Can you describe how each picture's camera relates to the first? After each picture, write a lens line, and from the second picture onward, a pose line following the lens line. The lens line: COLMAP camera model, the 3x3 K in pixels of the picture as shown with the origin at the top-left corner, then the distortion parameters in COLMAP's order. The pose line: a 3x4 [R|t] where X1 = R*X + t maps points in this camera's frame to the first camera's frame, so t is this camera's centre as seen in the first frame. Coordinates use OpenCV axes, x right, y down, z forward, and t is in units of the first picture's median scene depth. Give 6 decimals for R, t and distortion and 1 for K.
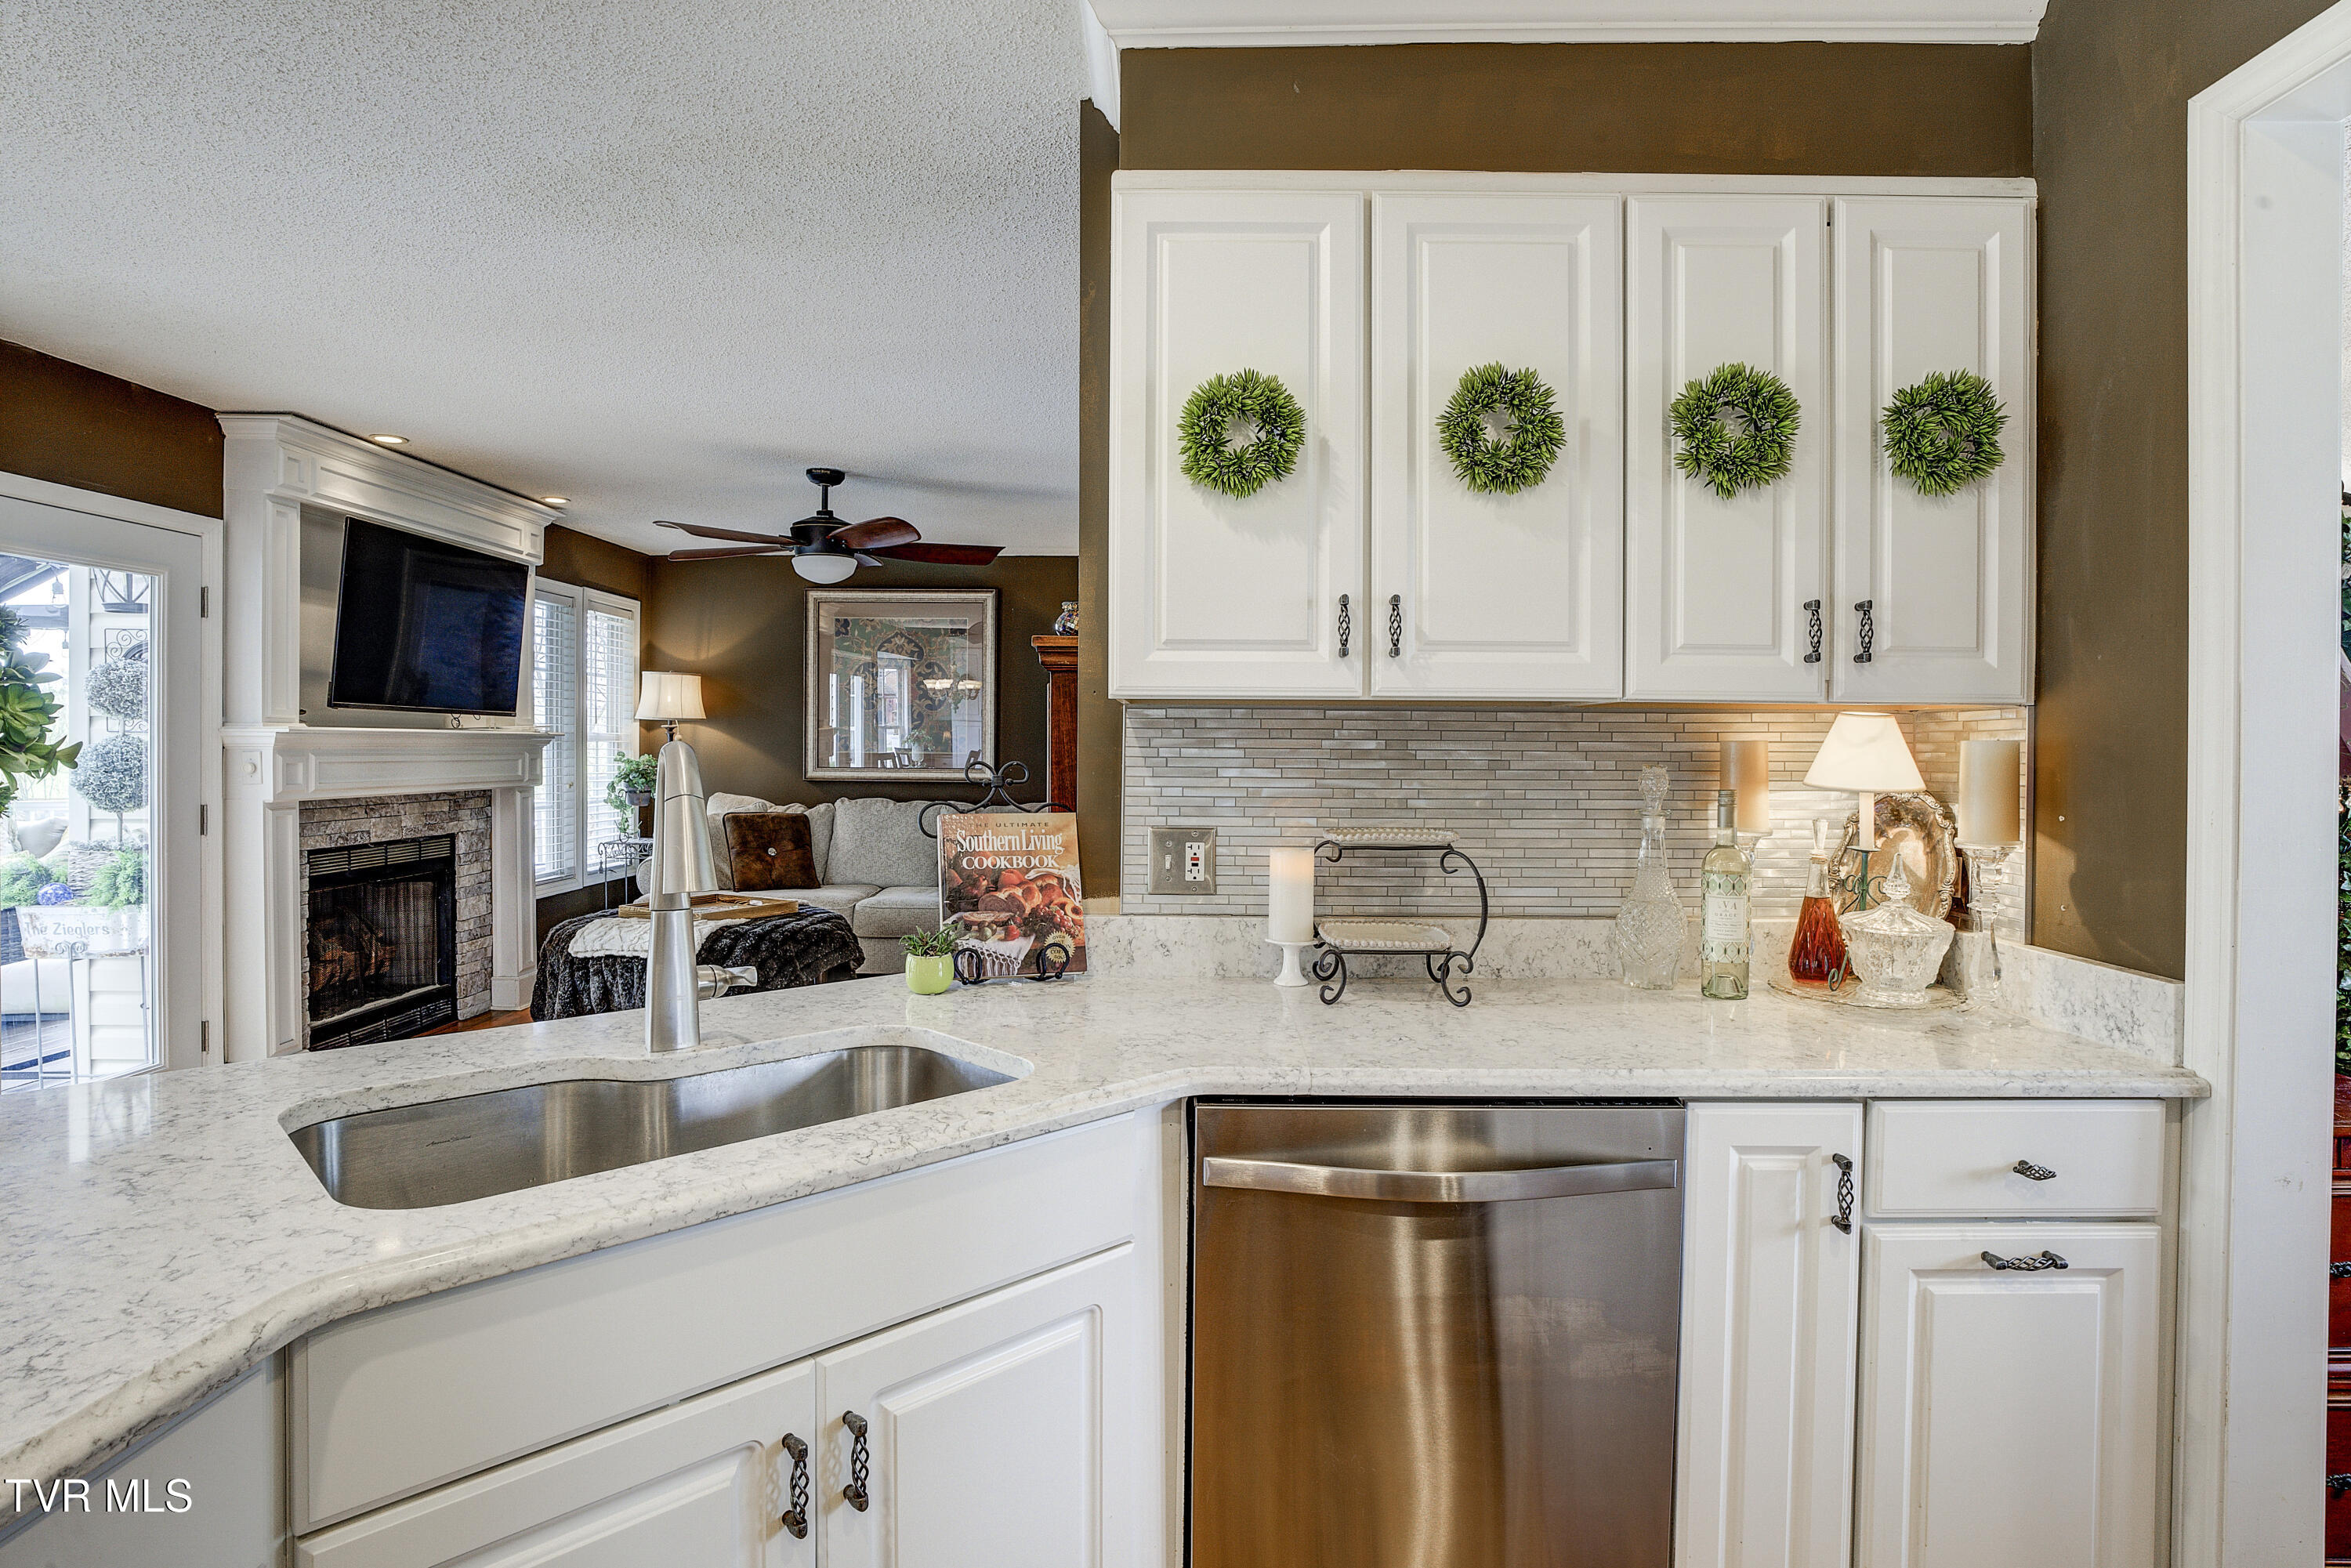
lens RADIAL K [[1291.2, 0, 1167.3], [0, 1291.2, 760.8], [0, 0, 1]] dist [-0.032703, 0.000267]
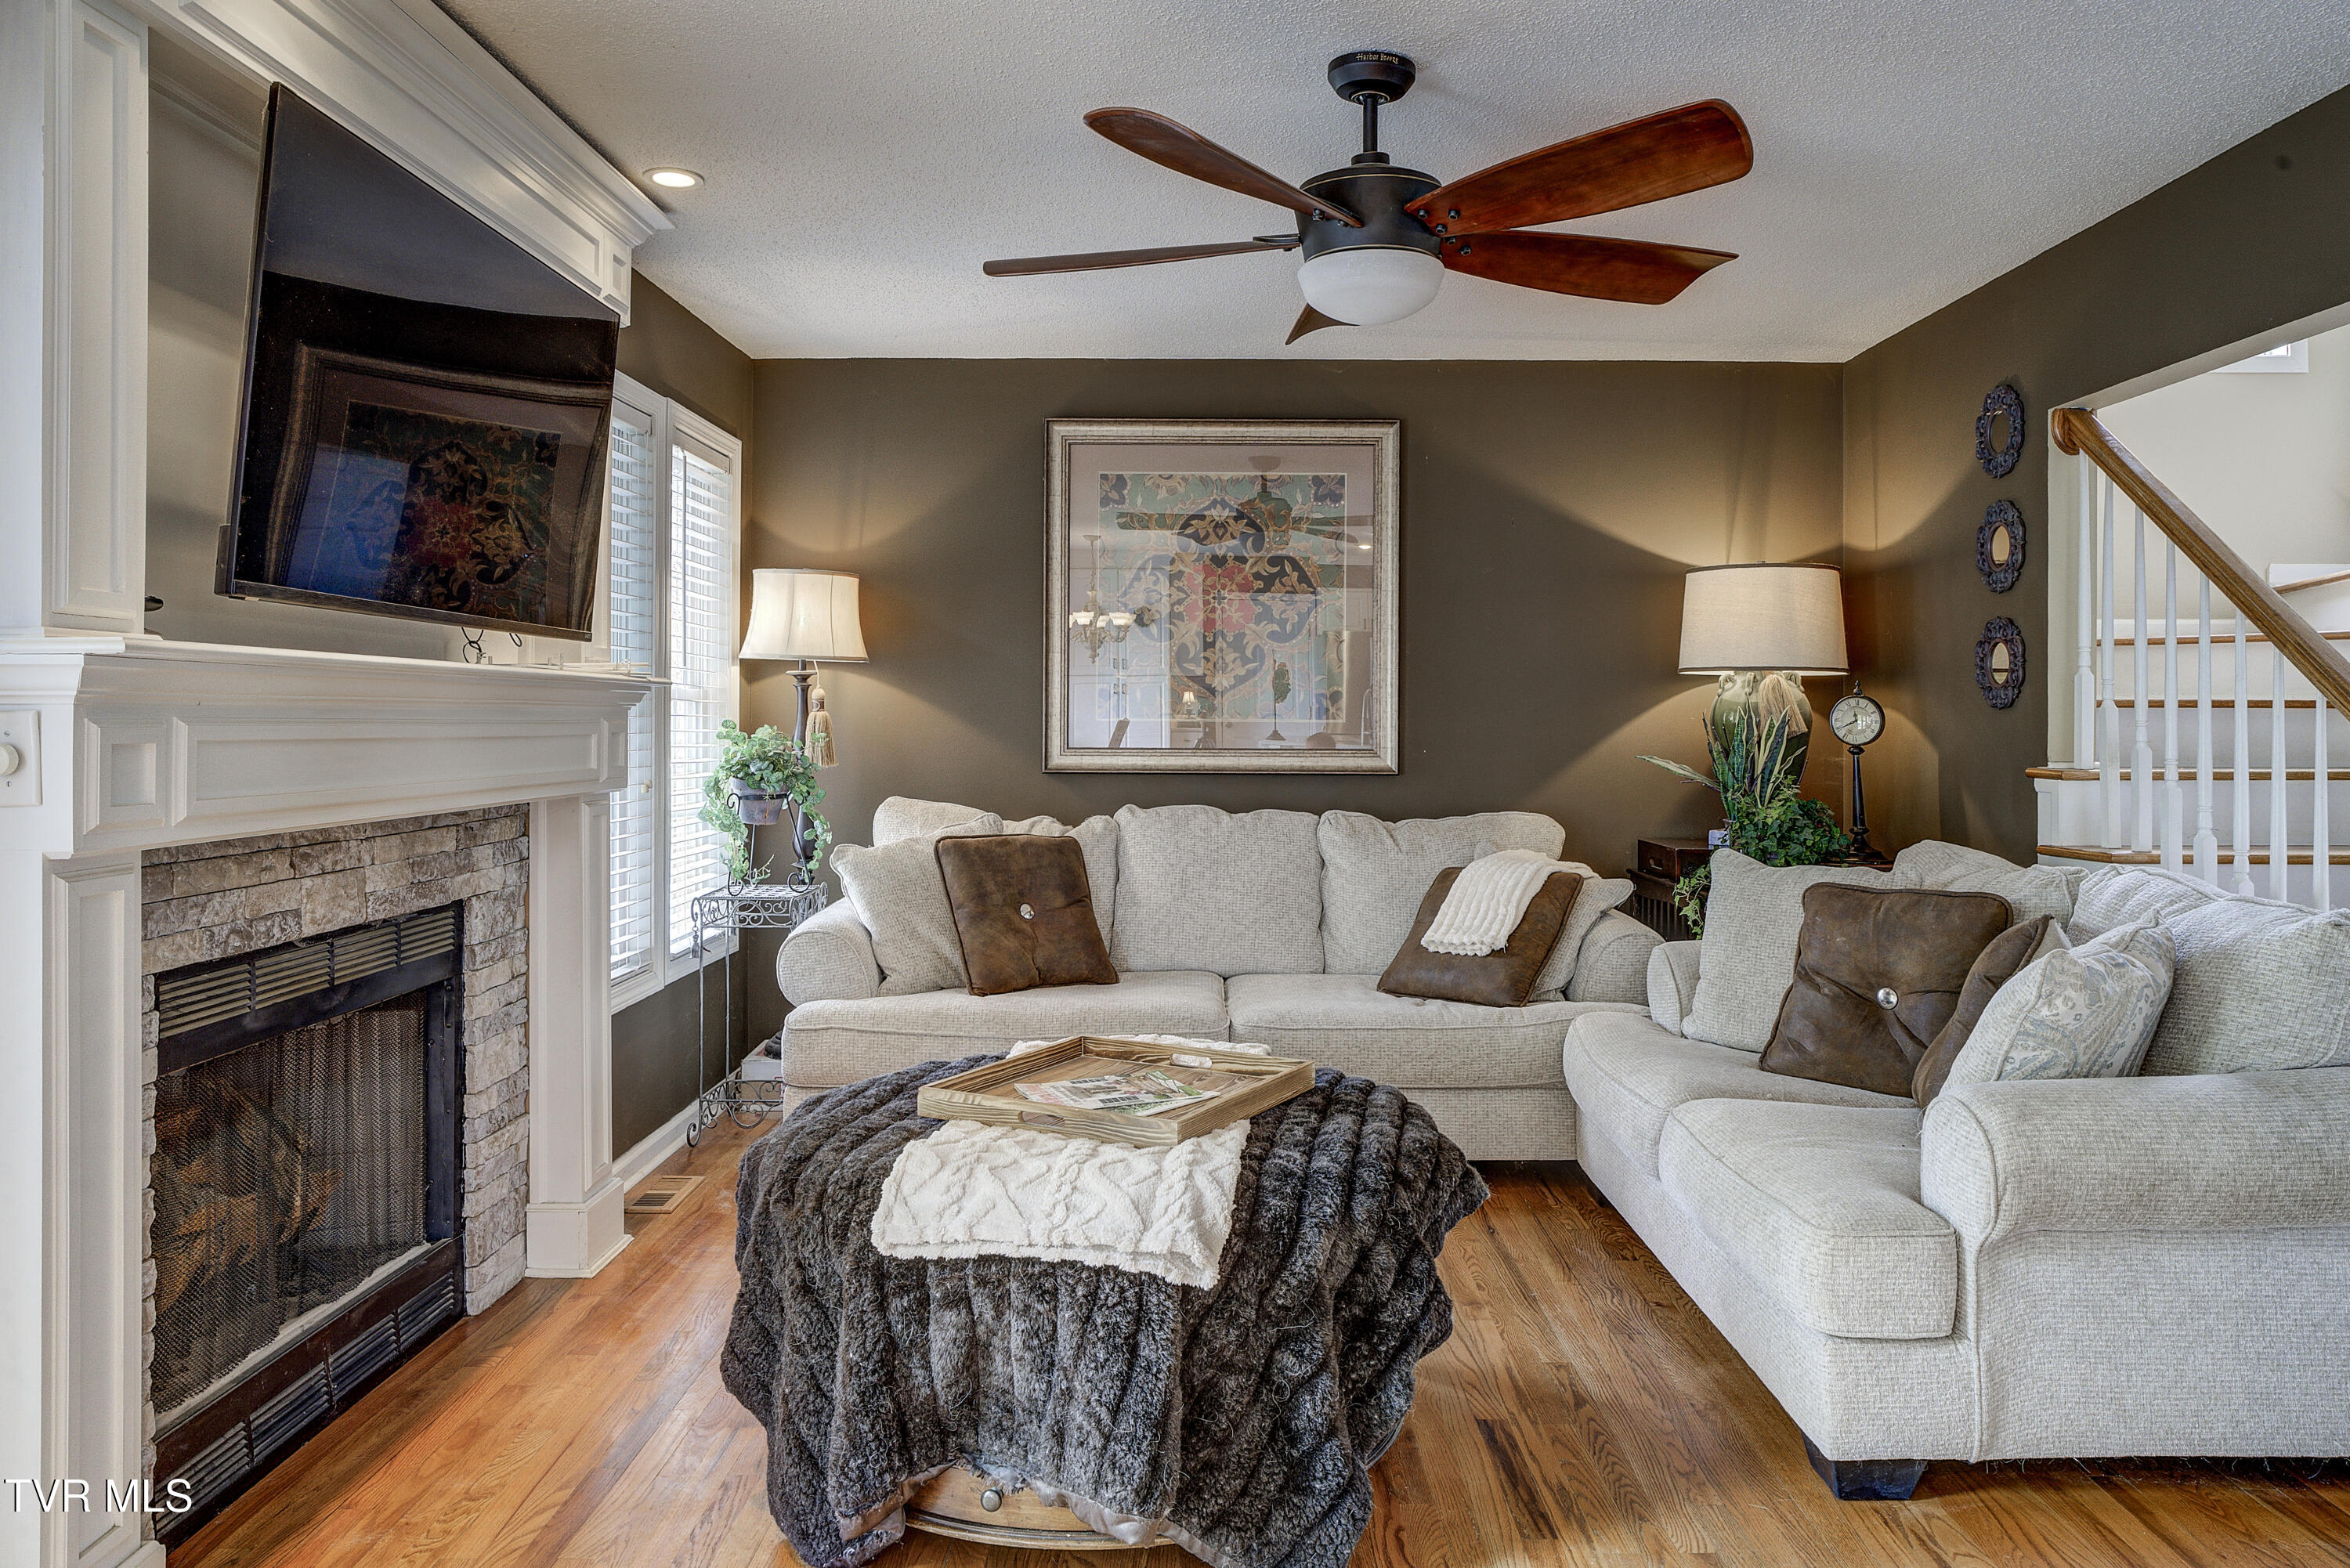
lens RADIAL K [[1620.5, 0, 1184.6], [0, 1620.5, 709.2], [0, 0, 1]] dist [-0.023043, 0.004783]
pose [[0.999881, -0.005182, 0.014509, -0.294059], [0.005437, 0.999830, -0.017632, 0.001139], [-0.014415, 0.017709, 0.999739, 0.403195]]
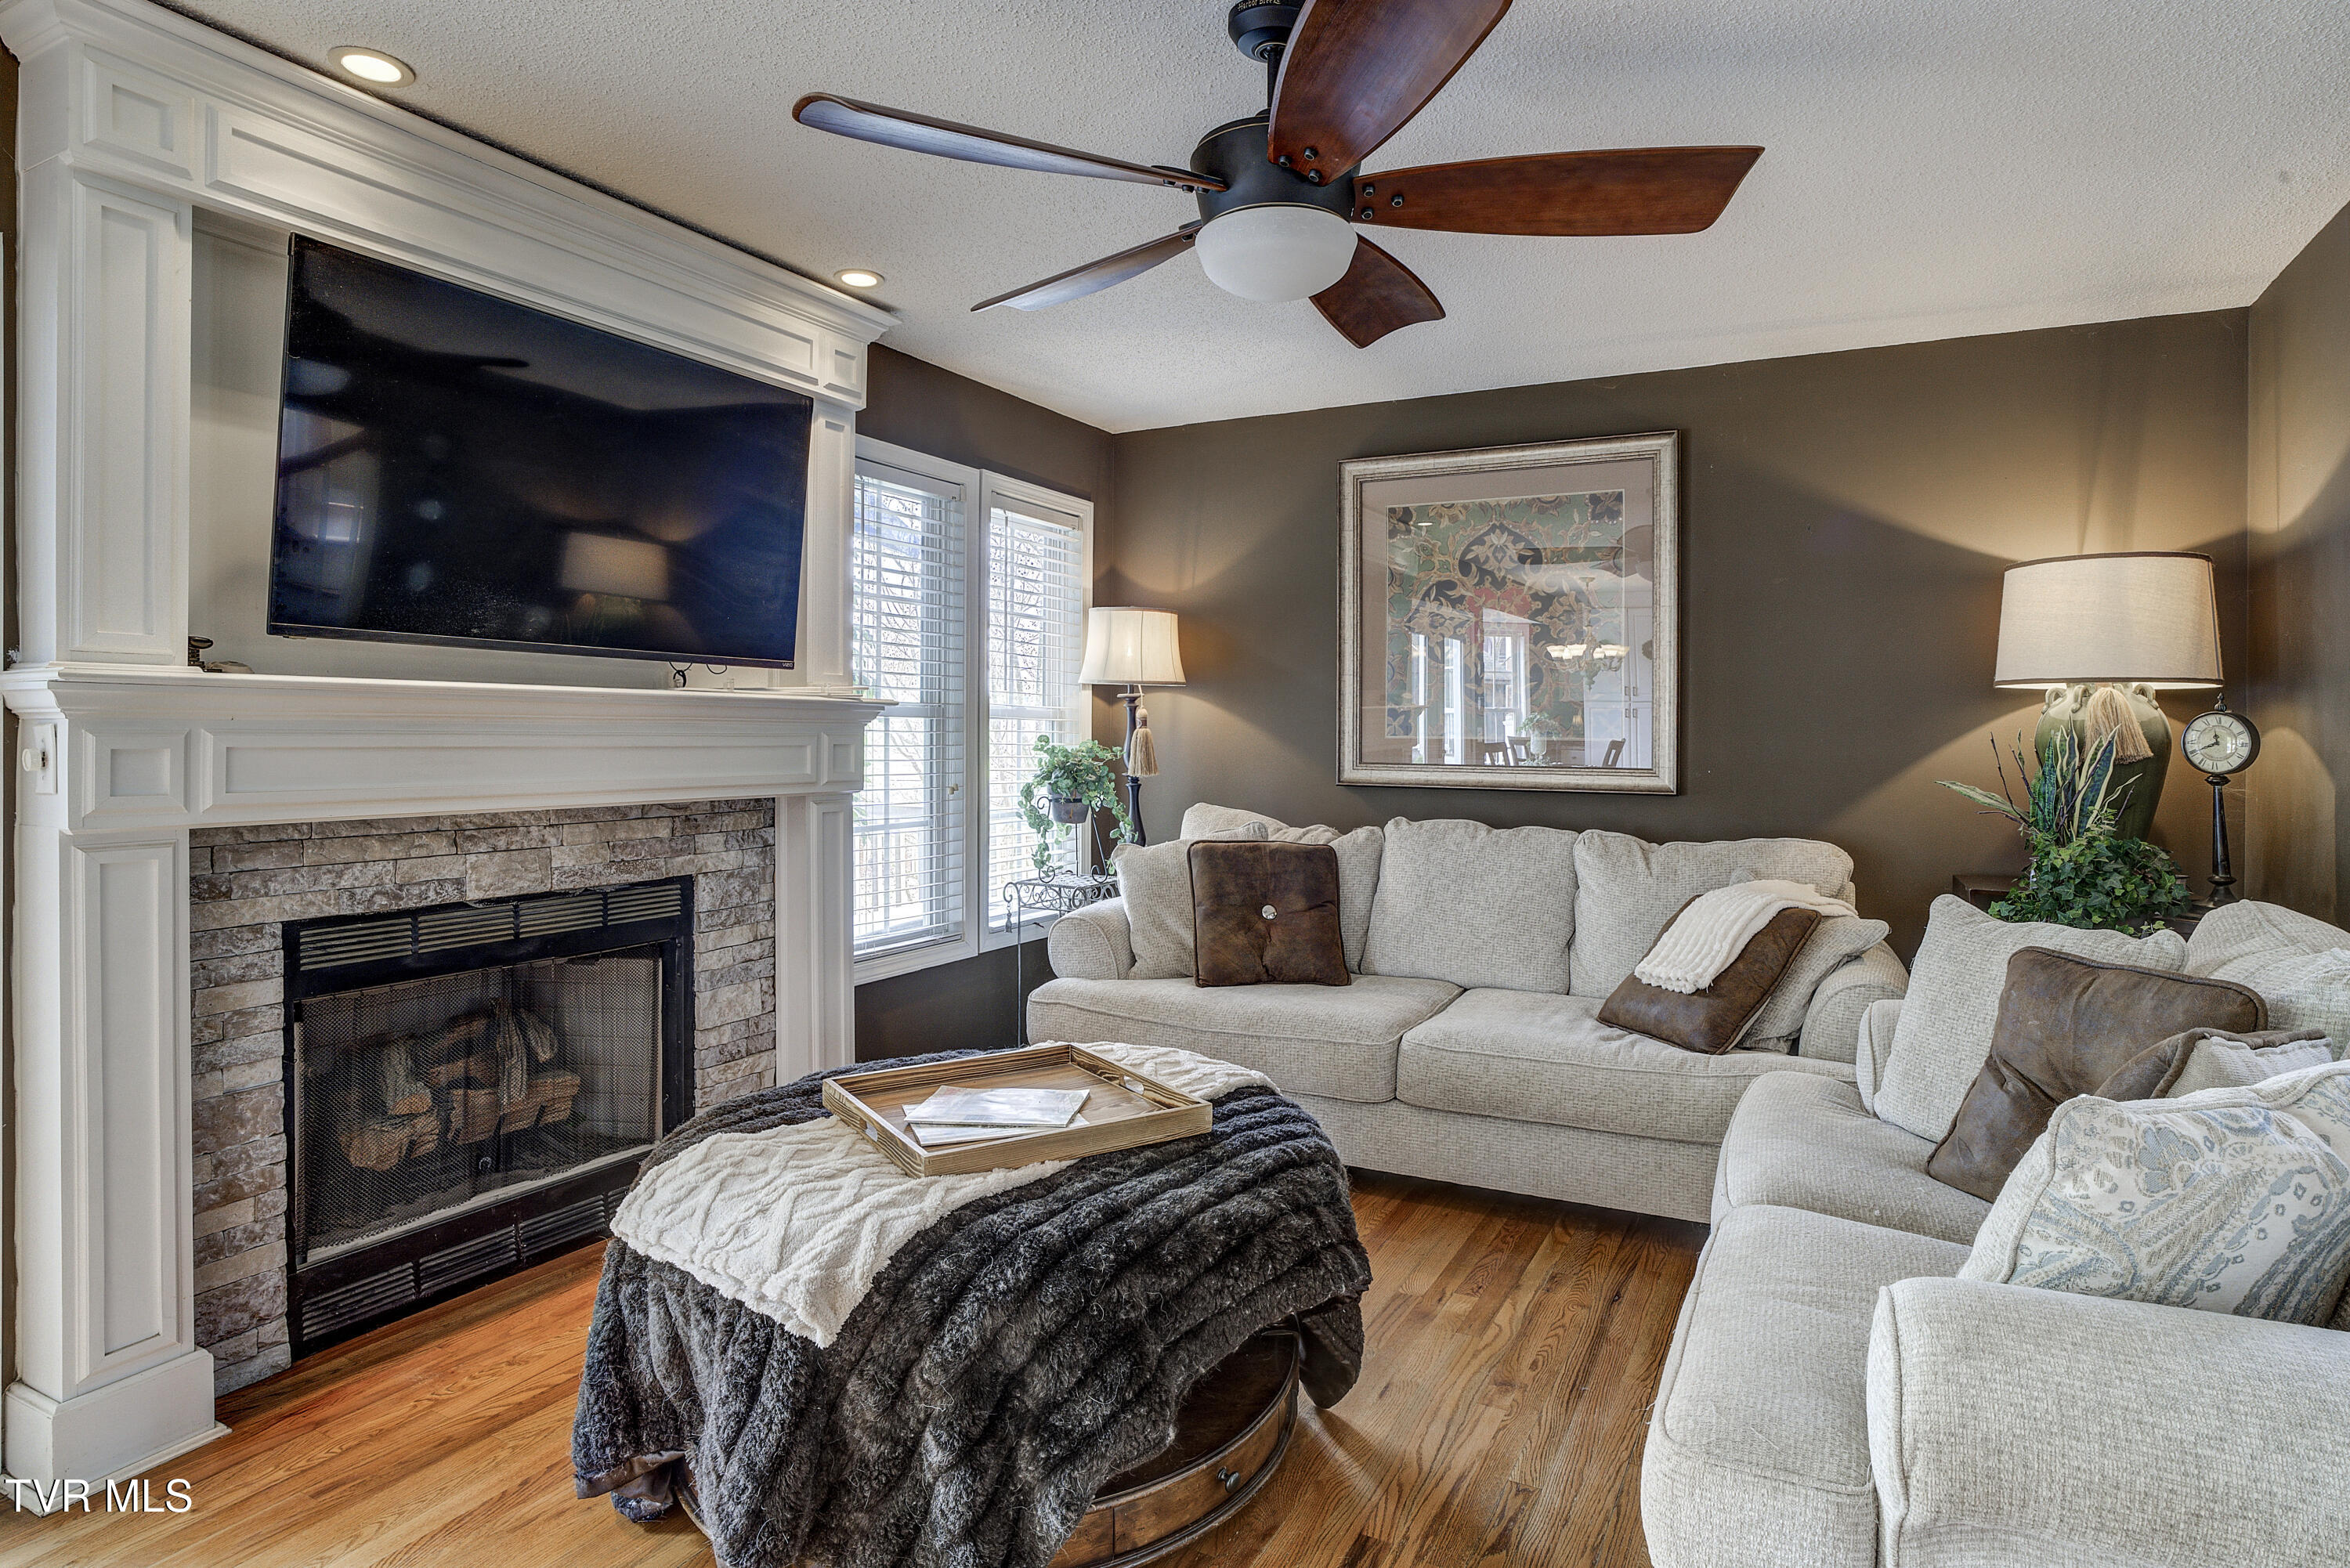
lens RADIAL K [[1274.5, 0, 1181.6], [0, 1274.5, 741.5], [0, 0, 1]] dist [-0.057407, 0.023995]
pose [[0.892346, 0.001667, -0.451350, -0.104059], [-0.005868, 0.999952, -0.007909, 0.000306], [0.451315, 0.009706, 0.892312, 0.563765]]
